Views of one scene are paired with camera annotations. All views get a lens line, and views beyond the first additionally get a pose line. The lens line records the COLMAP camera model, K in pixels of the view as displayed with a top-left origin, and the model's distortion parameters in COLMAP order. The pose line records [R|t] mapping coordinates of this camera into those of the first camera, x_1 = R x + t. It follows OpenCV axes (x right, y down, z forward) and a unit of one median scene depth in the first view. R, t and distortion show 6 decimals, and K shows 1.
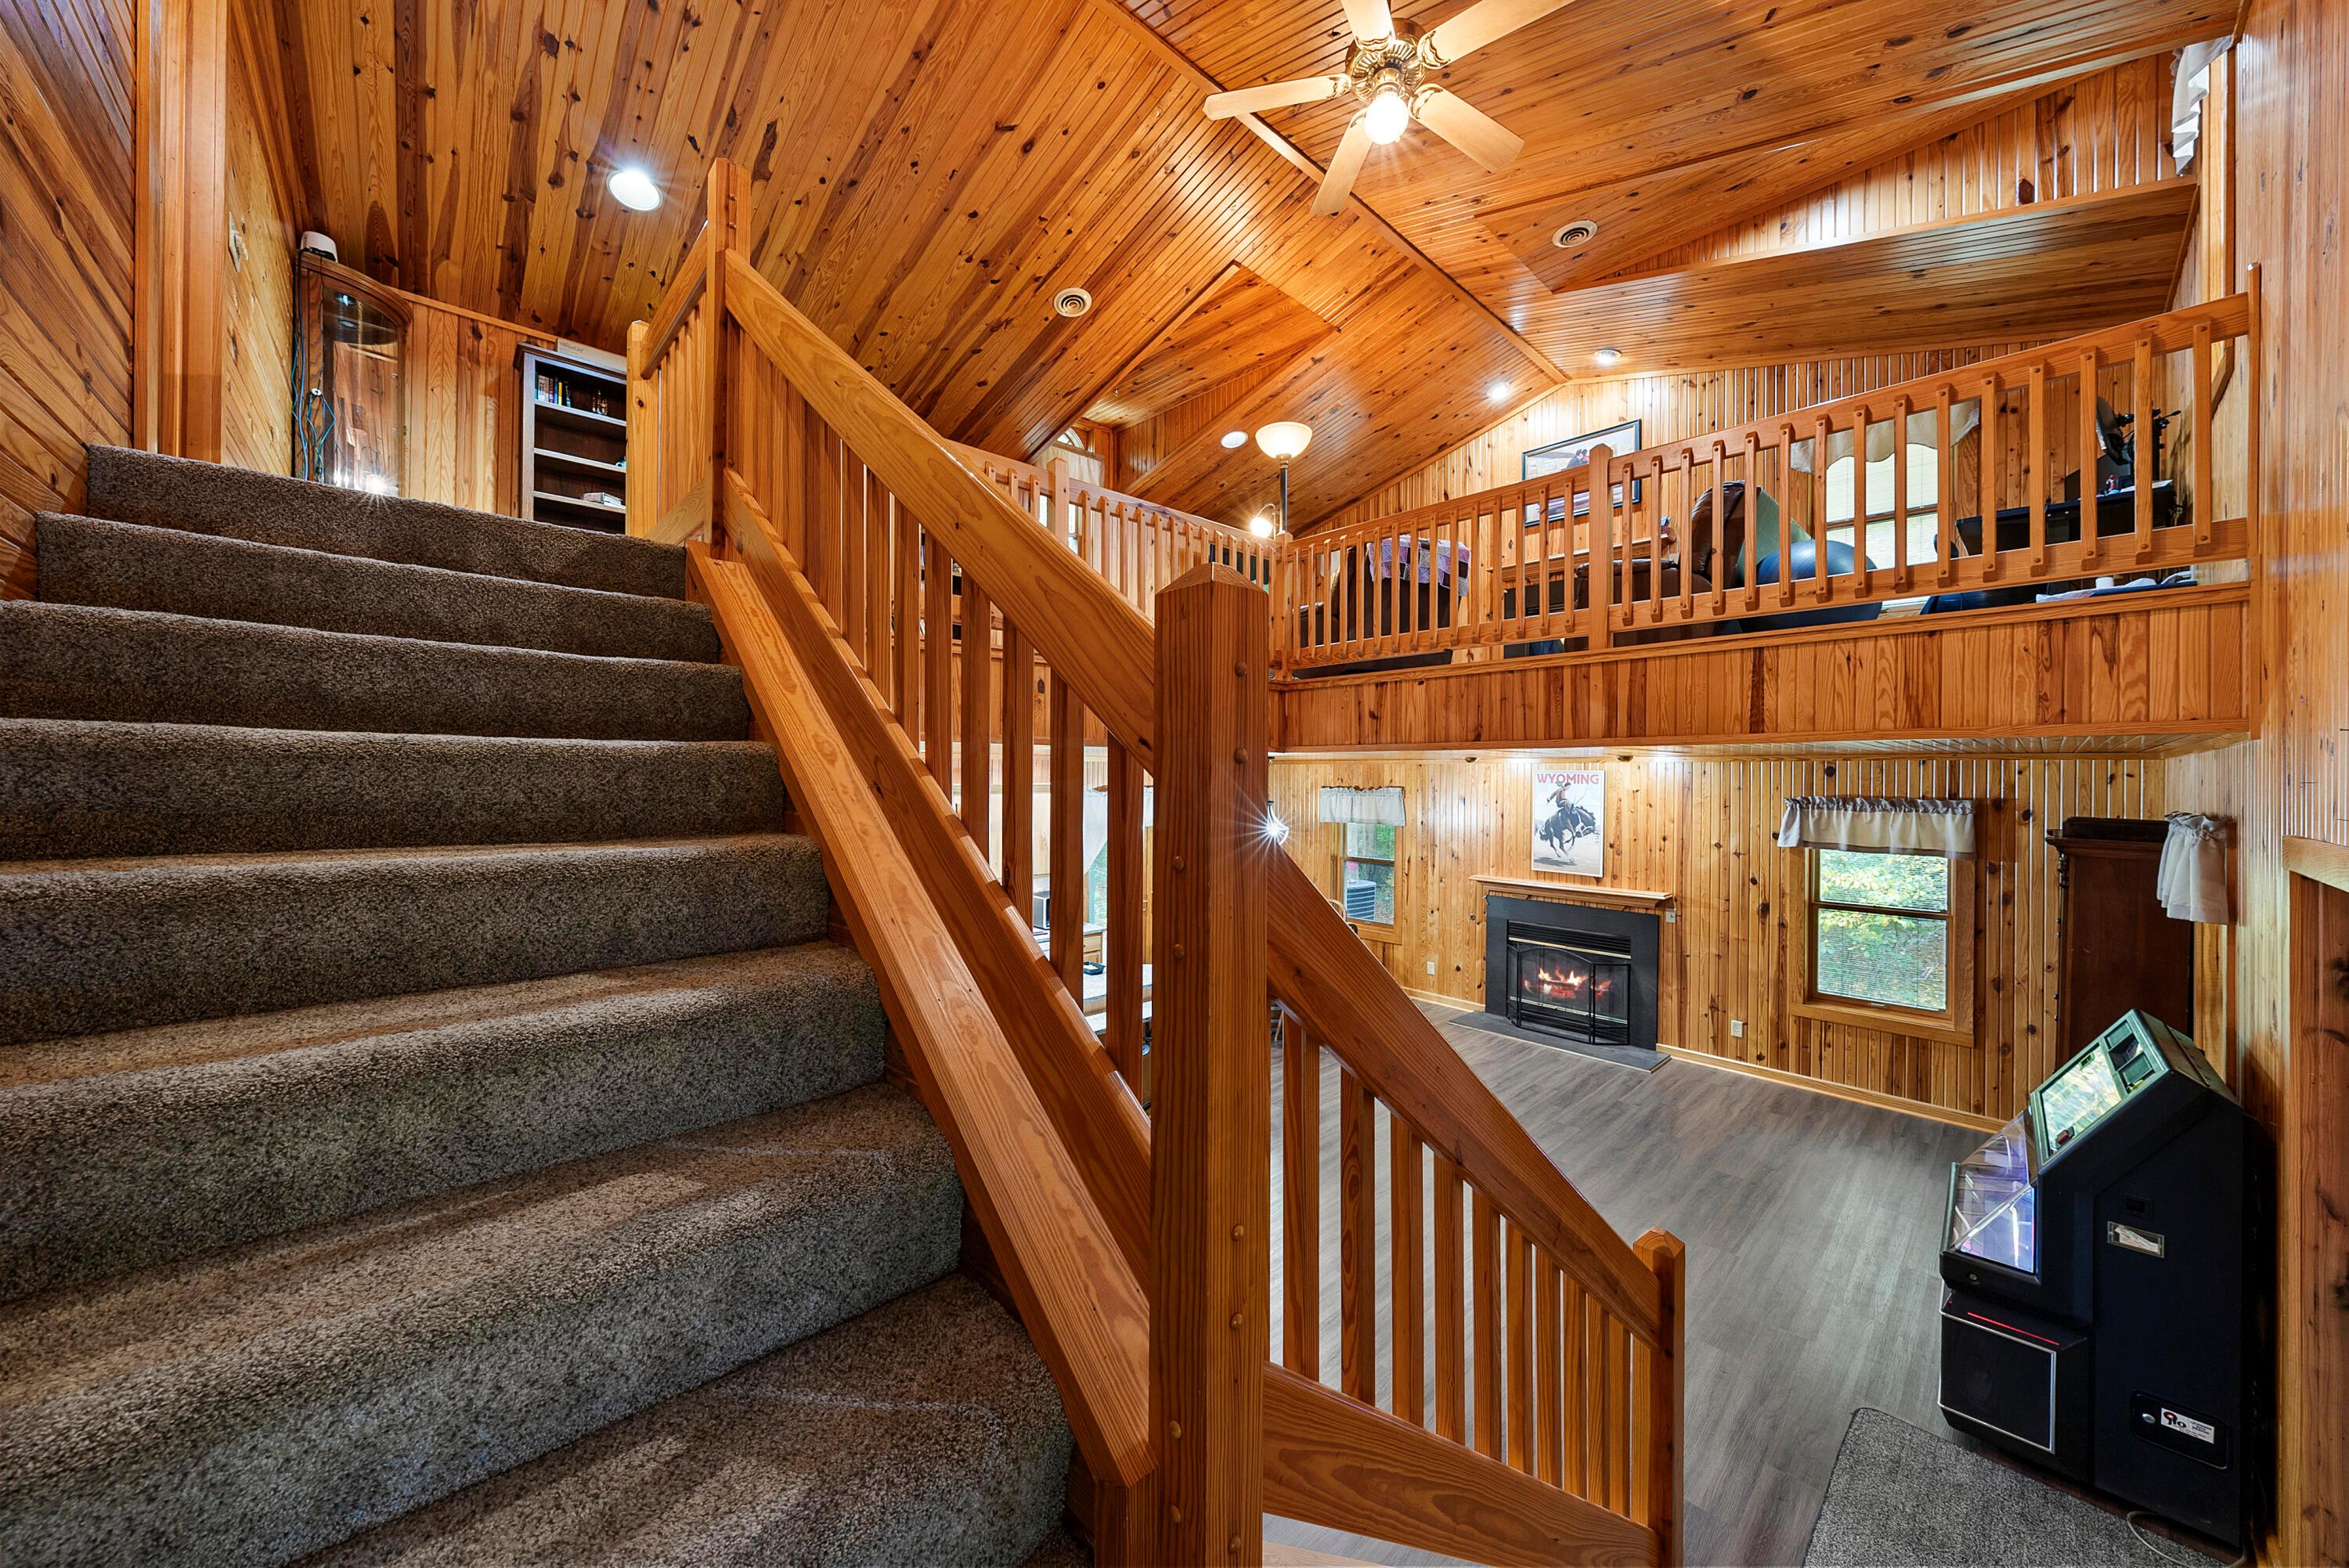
lens RADIAL K [[813.9, 0, 1163.0], [0, 813.9, 773.7], [0, 0, 1]] dist [-0.013816, -0.000083]
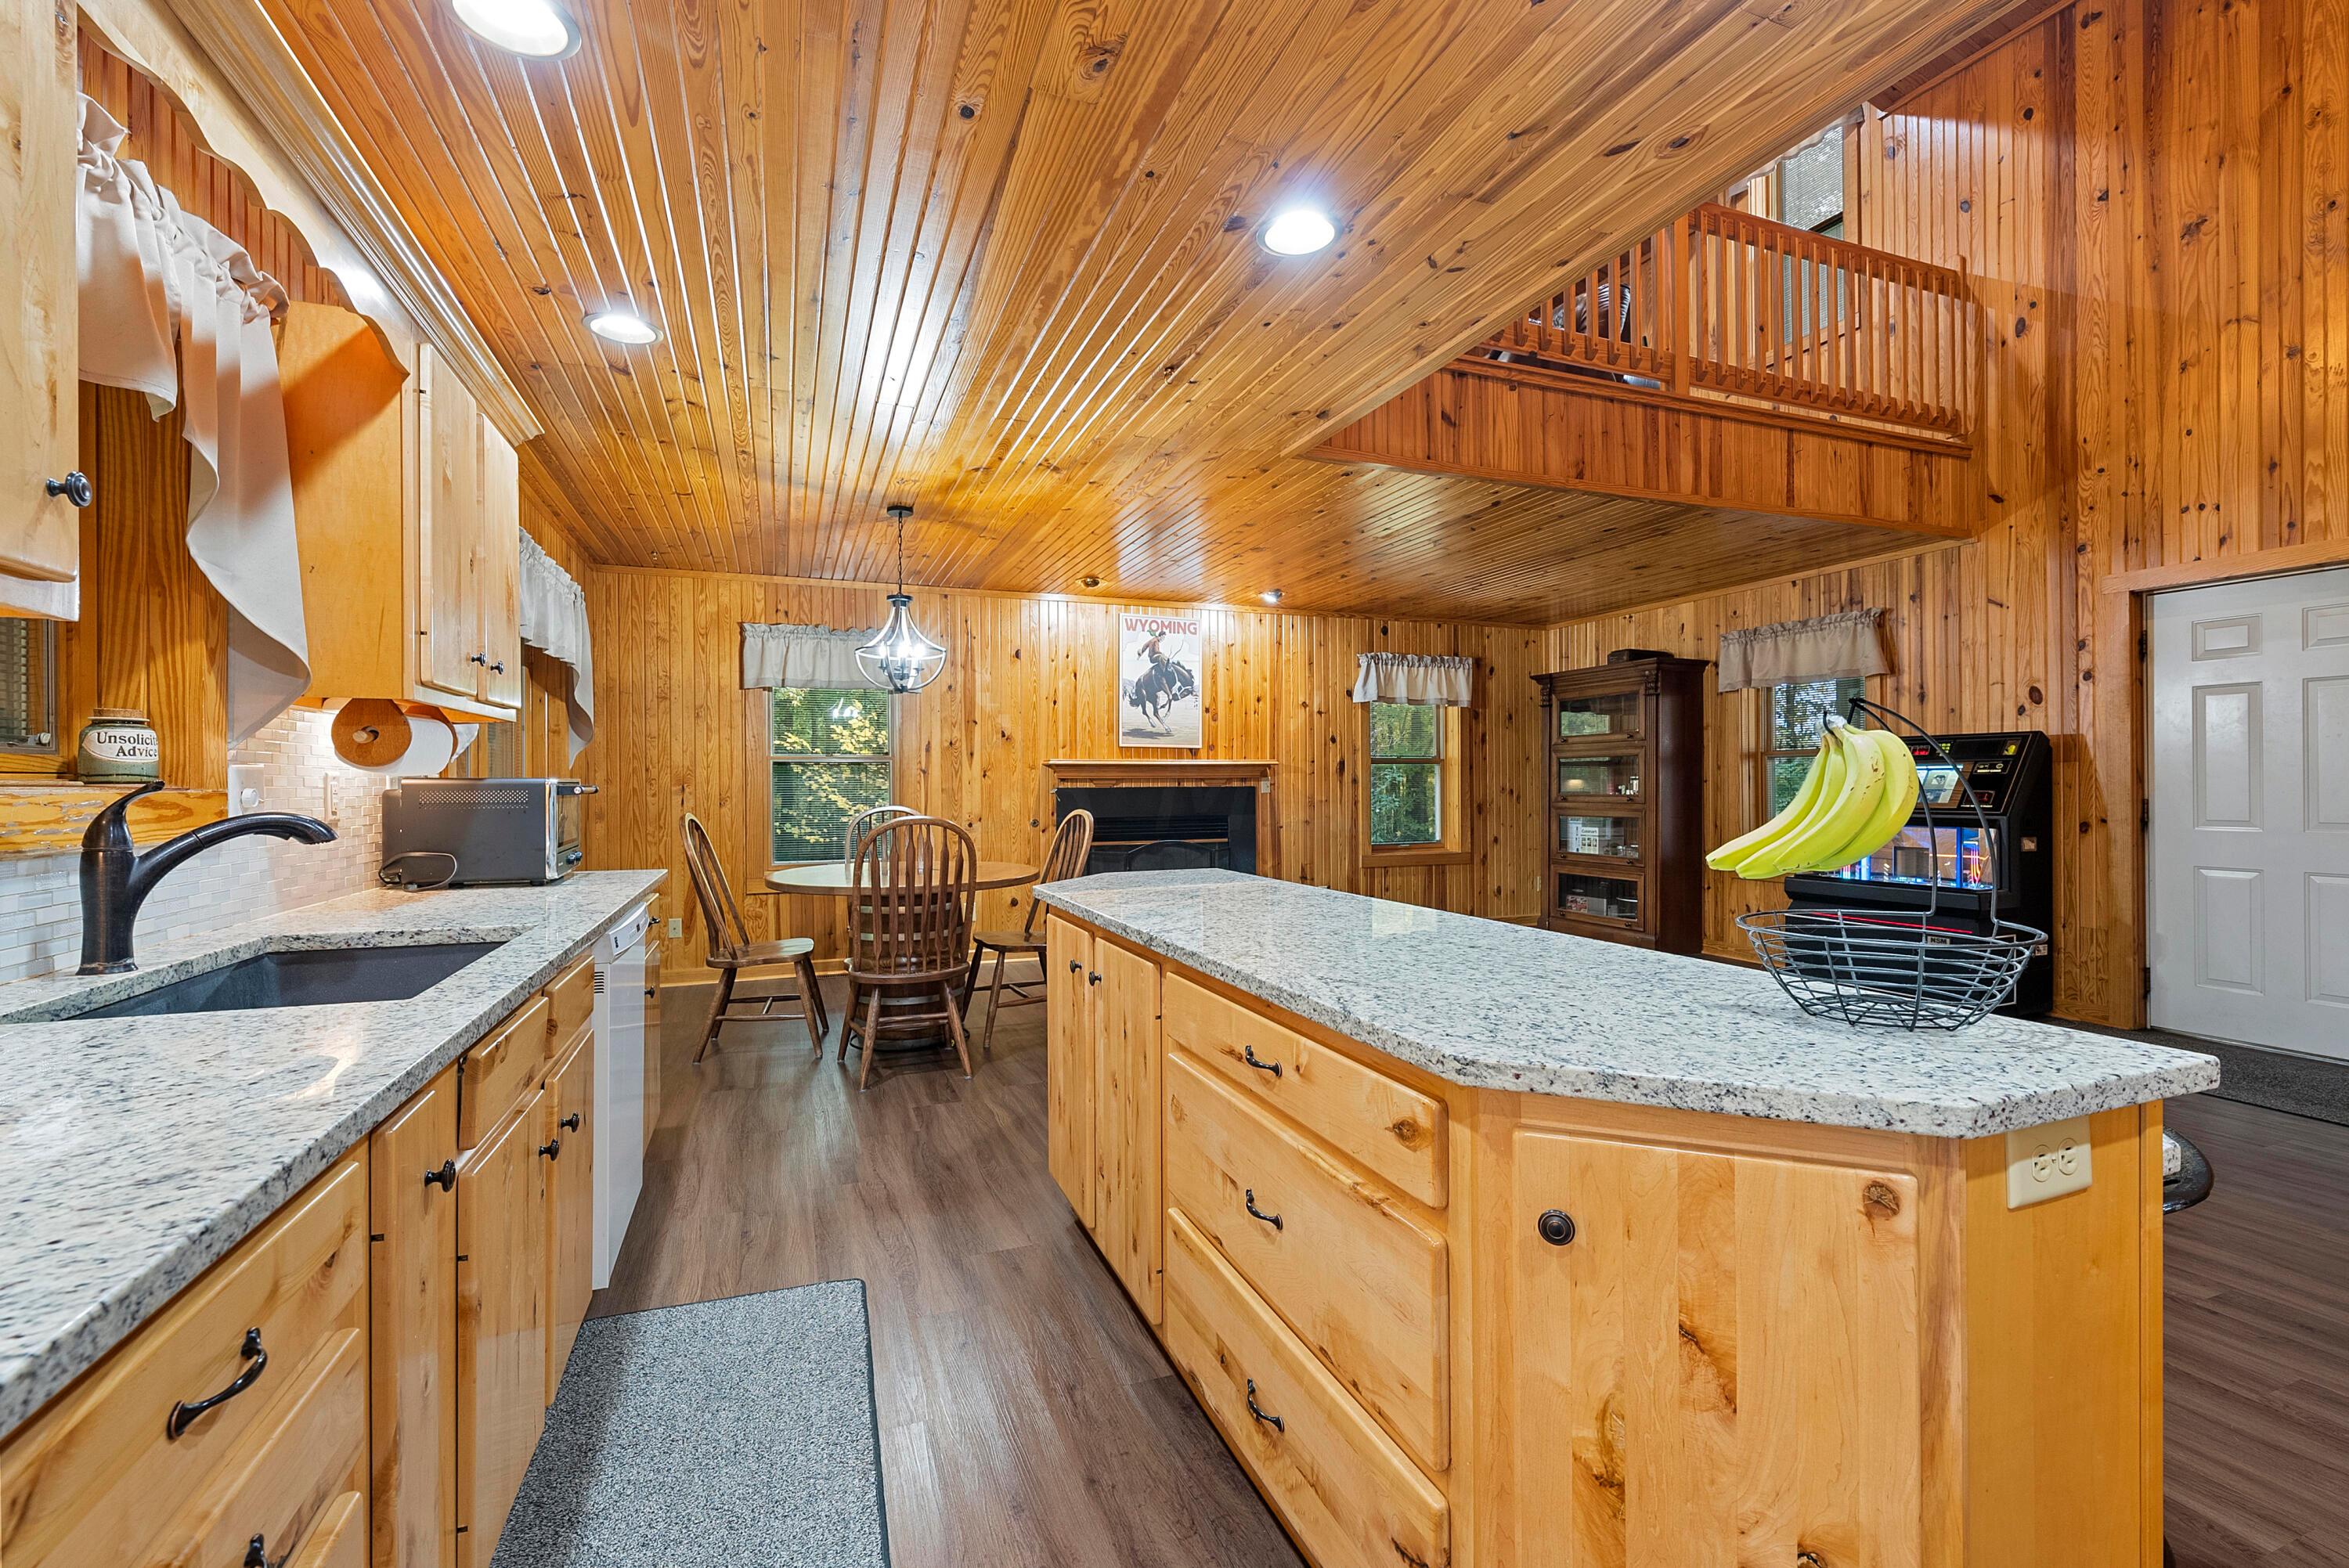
lens RADIAL K [[1010.2, 0, 1181.4], [0, 1010.2, 783.7], [0, 0, 1]] dist [0.001679, 0.000136]
pose [[0.346089, -0.008731, 0.938161, -0.441087], [0.008930, 0.999942, 0.006012, 0.162250], [-0.938159, 0.006297, 0.346147, 0.683885]]
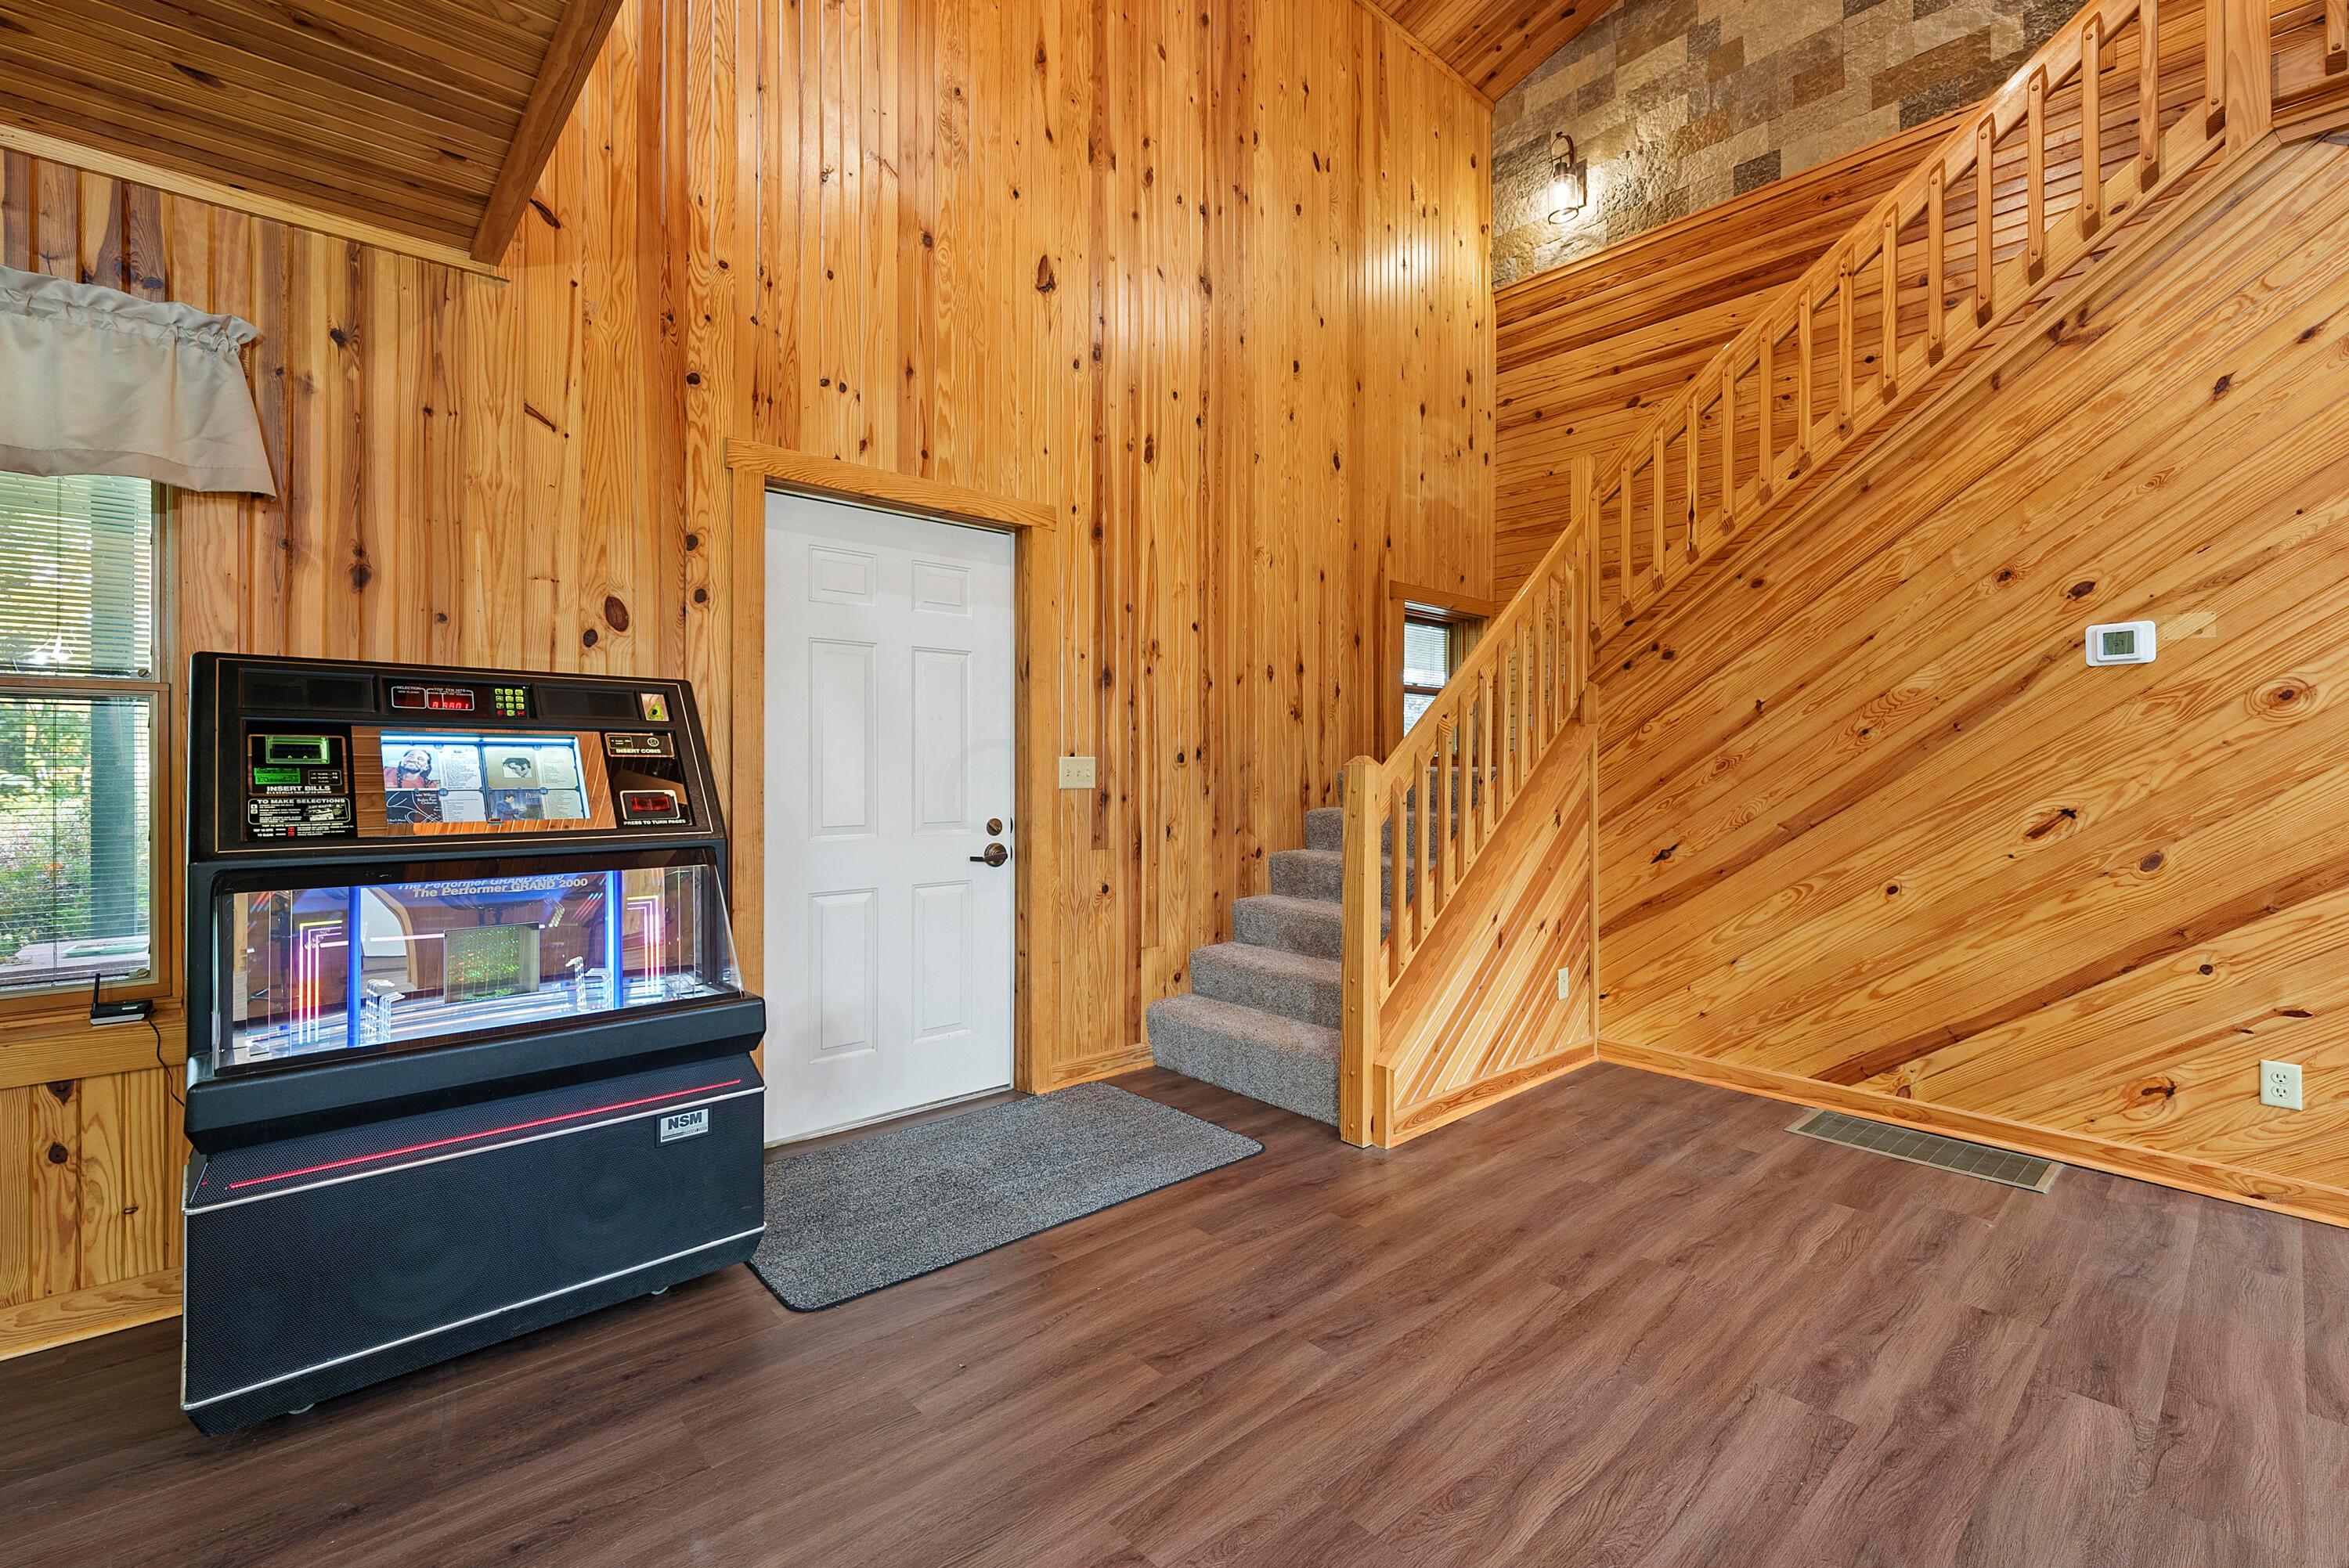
lens RADIAL K [[1010.2, 0, 1177.0], [0, 1010.2, 764.9], [0, 0, 1]] dist [0.001679, 0.000136]
pose [[-0.999972, -0.007500, 0.000623, 0.261195], [-0.007503, 0.999966, -0.003341, 0.167200], [-0.000598, -0.003346, -0.999994, 0.756868]]
